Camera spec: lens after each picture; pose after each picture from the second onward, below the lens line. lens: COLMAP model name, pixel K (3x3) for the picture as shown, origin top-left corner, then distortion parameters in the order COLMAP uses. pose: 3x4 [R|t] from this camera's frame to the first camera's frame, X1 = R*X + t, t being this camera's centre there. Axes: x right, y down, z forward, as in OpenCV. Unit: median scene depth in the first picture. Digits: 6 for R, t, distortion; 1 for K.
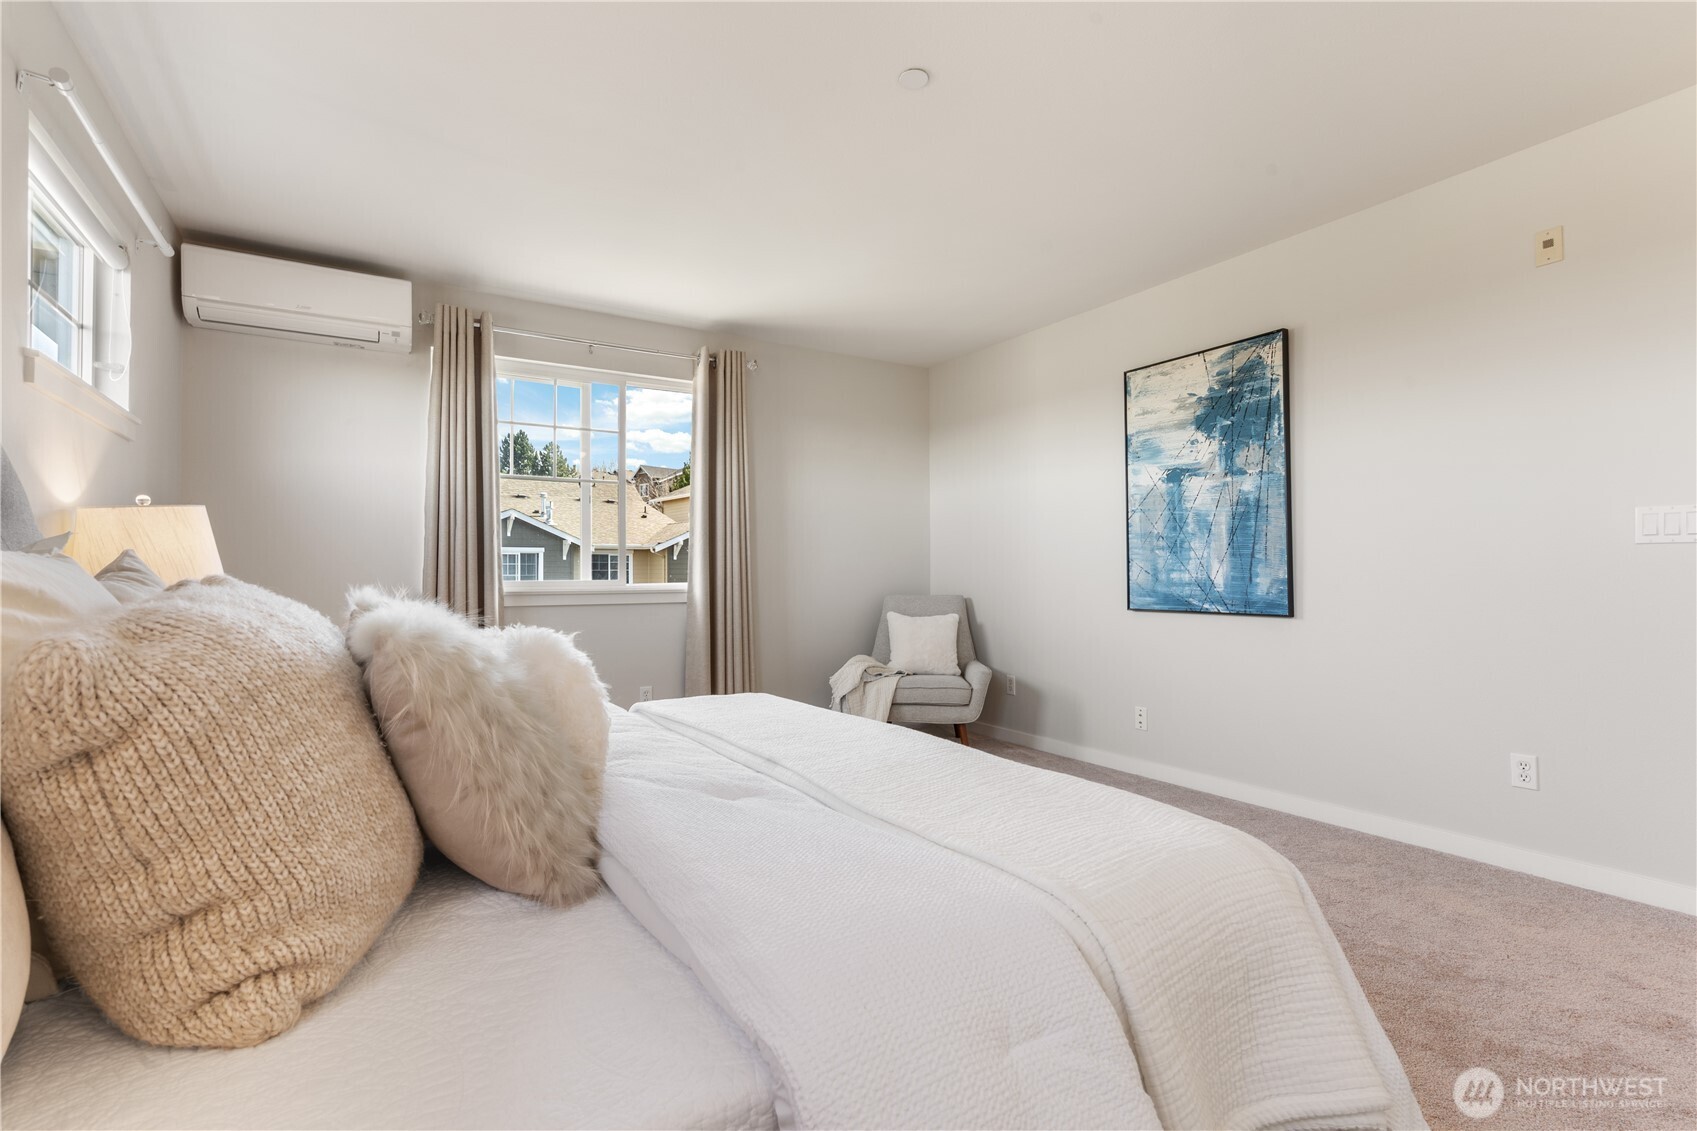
lens RADIAL K [[773.4, 0, 845.9], [0, 773.4, 571.4], [0, 0, 1]] dist [-0.004232, 0.001030]
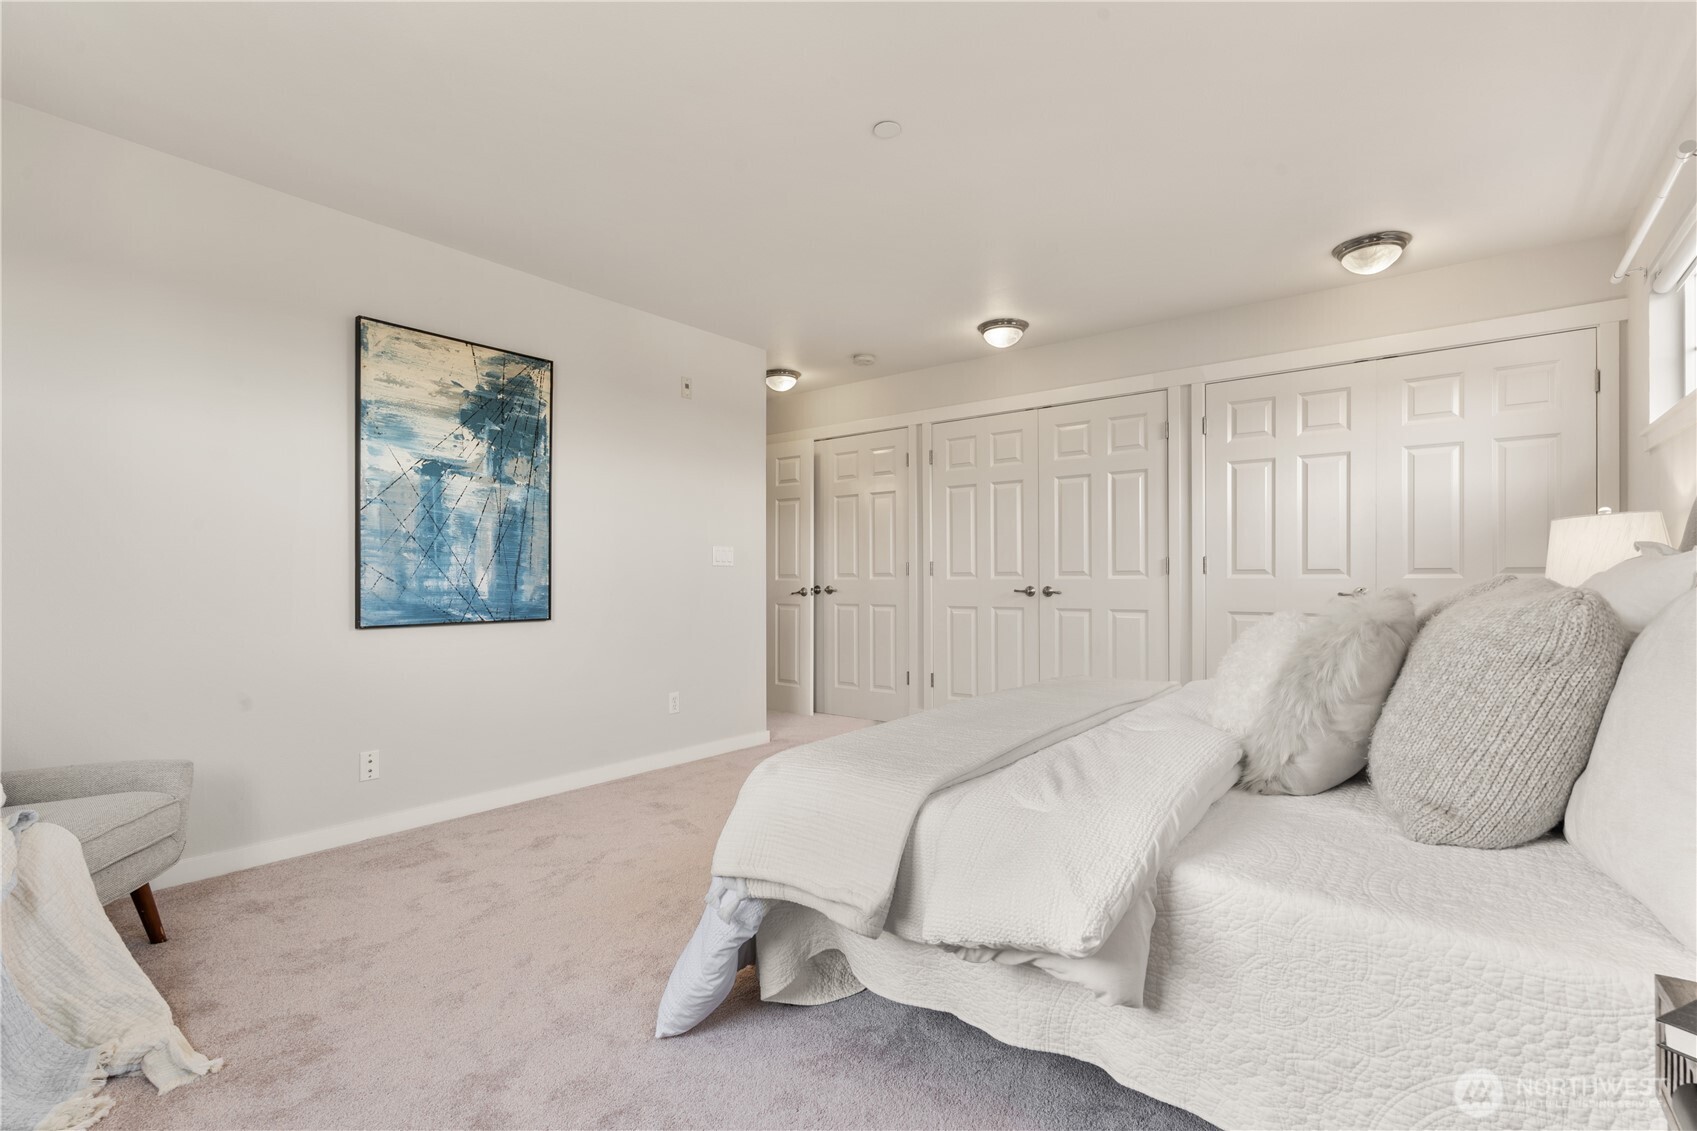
lens RADIAL K [[773.4, 0, 845.2], [0, 773.4, 566.4], [0, 0, 1]] dist [-0.004232, 0.001030]
pose [[-0.337282, 0.008755, 0.941363, -0.579609], [-0.012047, 0.999835, -0.013615, -0.007910], [-0.941327, -0.015932, -0.337121, 0.904082]]
